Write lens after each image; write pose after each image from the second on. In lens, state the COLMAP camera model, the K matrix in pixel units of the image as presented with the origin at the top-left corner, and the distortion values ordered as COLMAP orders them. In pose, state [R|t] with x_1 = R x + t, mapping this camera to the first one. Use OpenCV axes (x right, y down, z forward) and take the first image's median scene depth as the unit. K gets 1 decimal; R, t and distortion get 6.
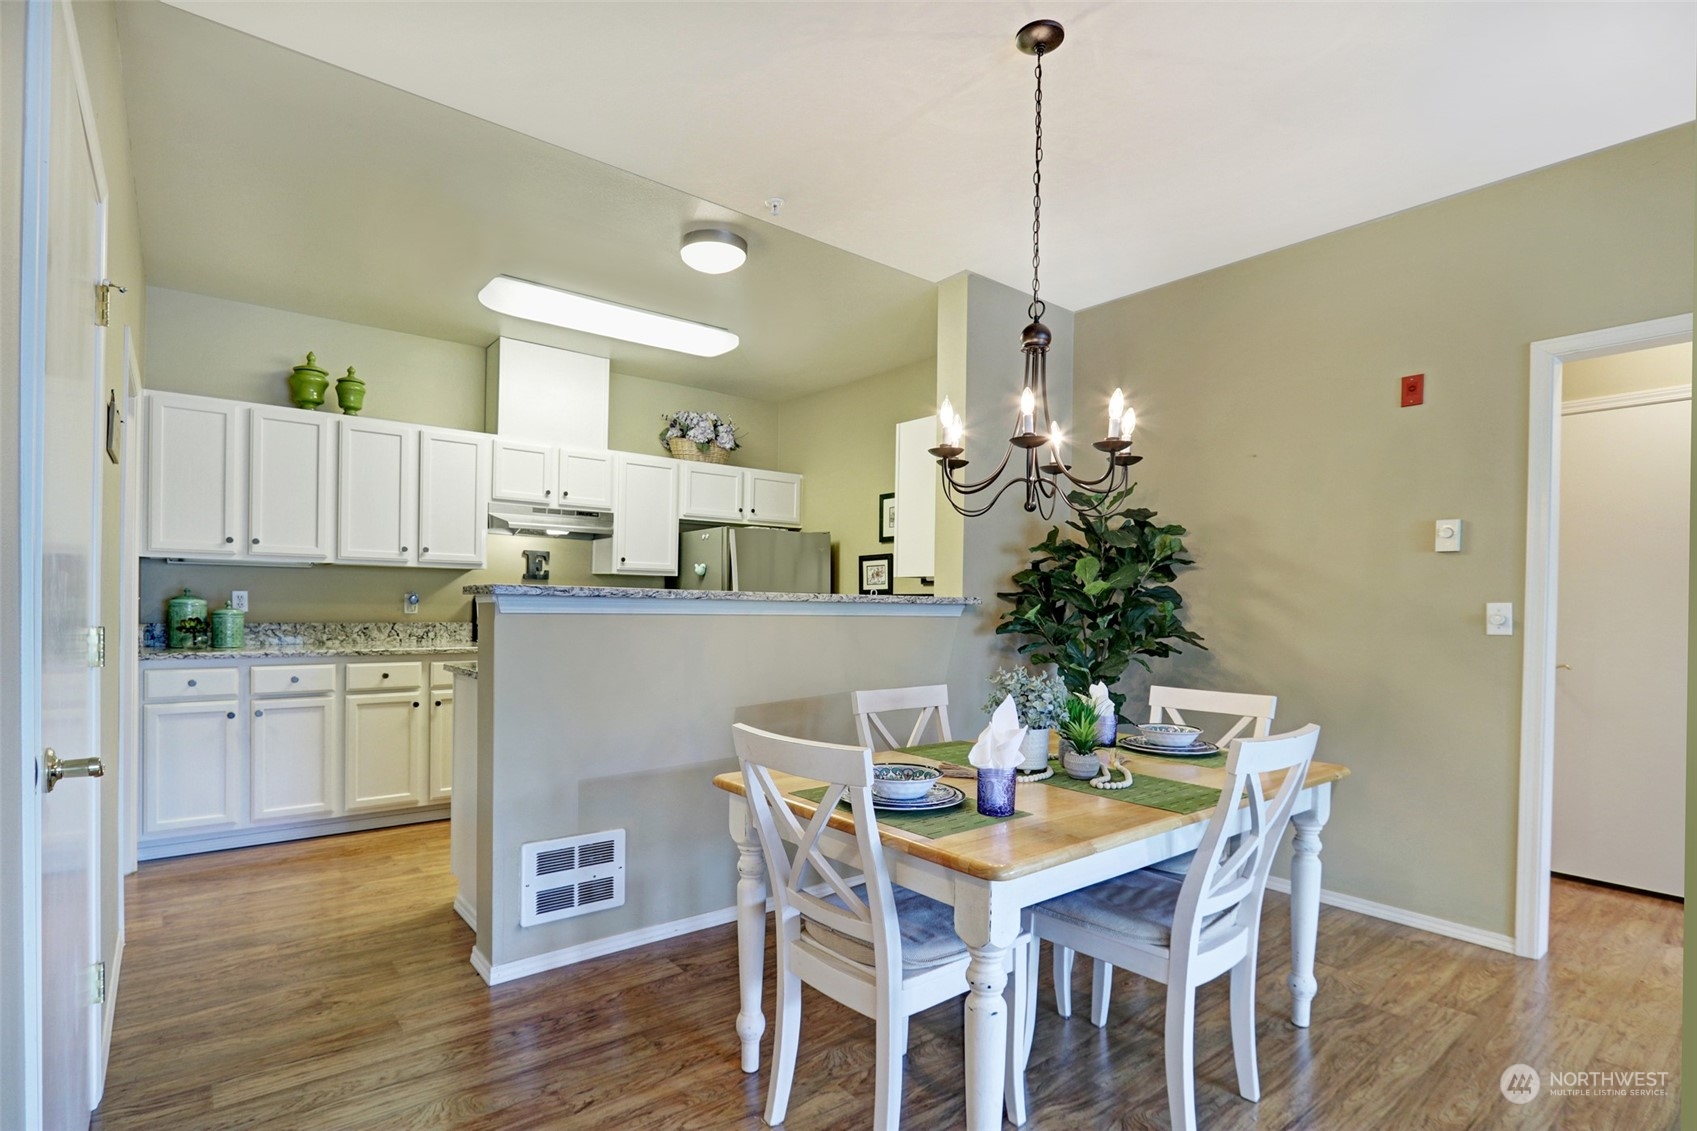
lens RADIAL K [[798.3, 0, 783.7], [0, 798.3, 610.9], [0, 0, 1]] dist [0.025932, 0.000099]
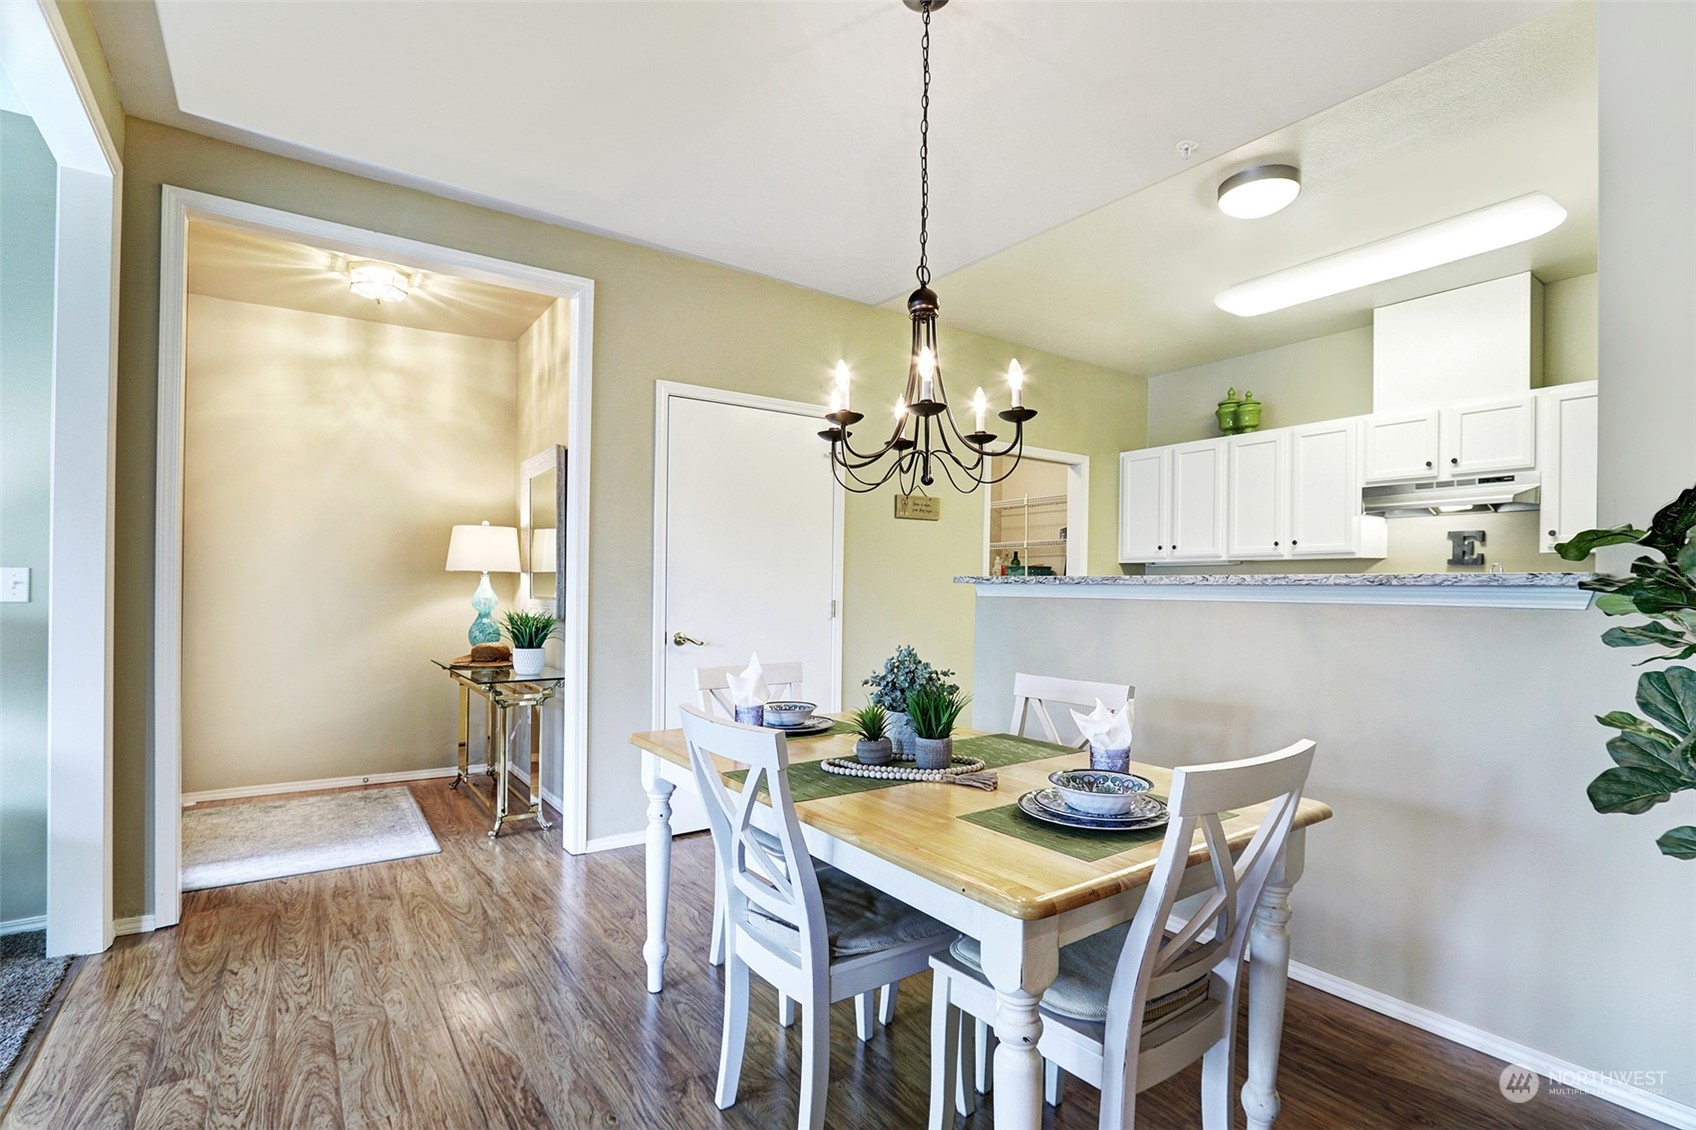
lens RADIAL K [[809.4, 0, 838.8], [0, 809.4, 577.8], [0, 0, 1]] dist [0.000136, 0.000250]
pose [[-0.024355, -0.017828, -0.999544, 0.586939], [-0.009642, 0.999799, -0.017598, -0.005294], [0.999657, 0.009209, -0.024522, 0.395504]]
